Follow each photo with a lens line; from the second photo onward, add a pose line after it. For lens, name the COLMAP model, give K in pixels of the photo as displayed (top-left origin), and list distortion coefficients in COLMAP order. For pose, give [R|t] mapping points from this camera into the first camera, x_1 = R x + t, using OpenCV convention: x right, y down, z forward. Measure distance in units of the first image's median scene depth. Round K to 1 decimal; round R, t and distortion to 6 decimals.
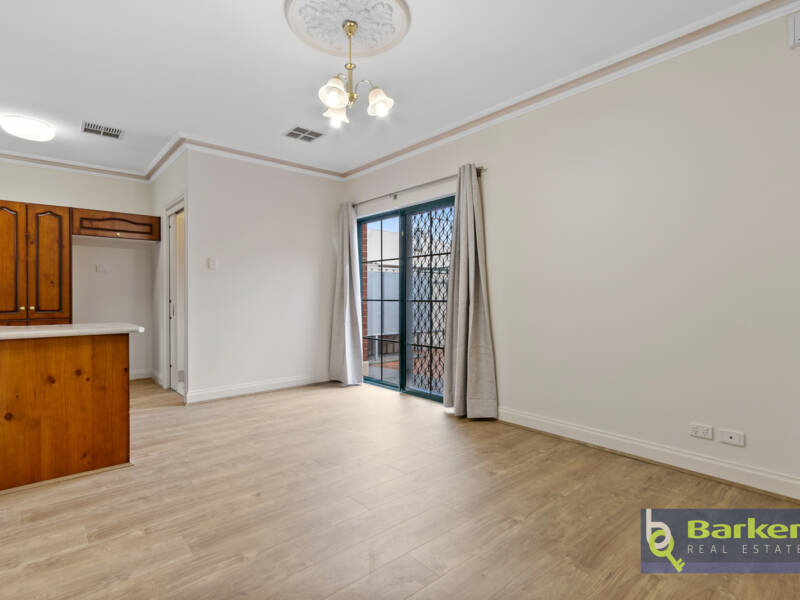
lens RADIAL K [[413.9, 0, 400.0], [0, 413.9, 300.0], [0, 0, 1]] dist [0.001392, 0.000083]
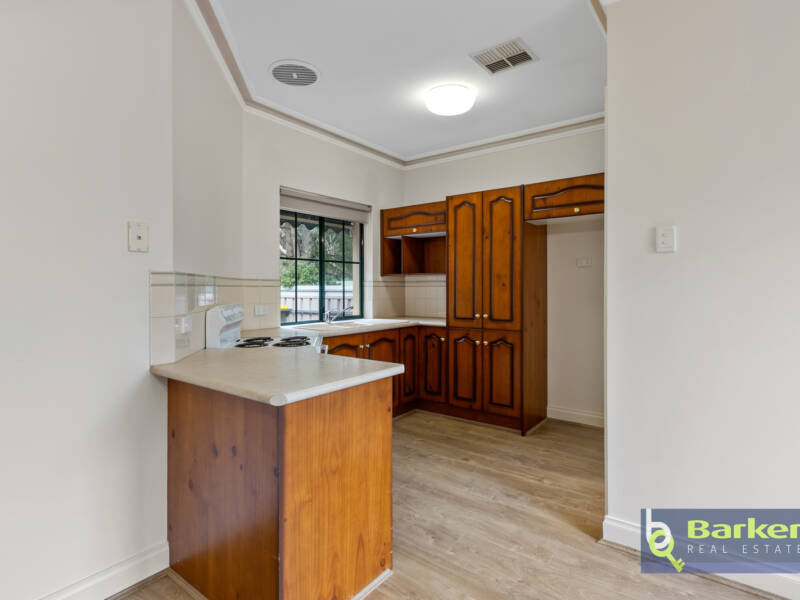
lens RADIAL K [[432.8, 0, 398.4], [0, 432.8, 284.0], [0, 0, 1]] dist [-0.001482, -0.000129]
pose [[0.190710, -0.003706, -0.981639, -0.065992], [-0.007768, 0.999956, -0.005285, -0.038615], [0.981616, 0.008633, 0.190673, 0.652691]]
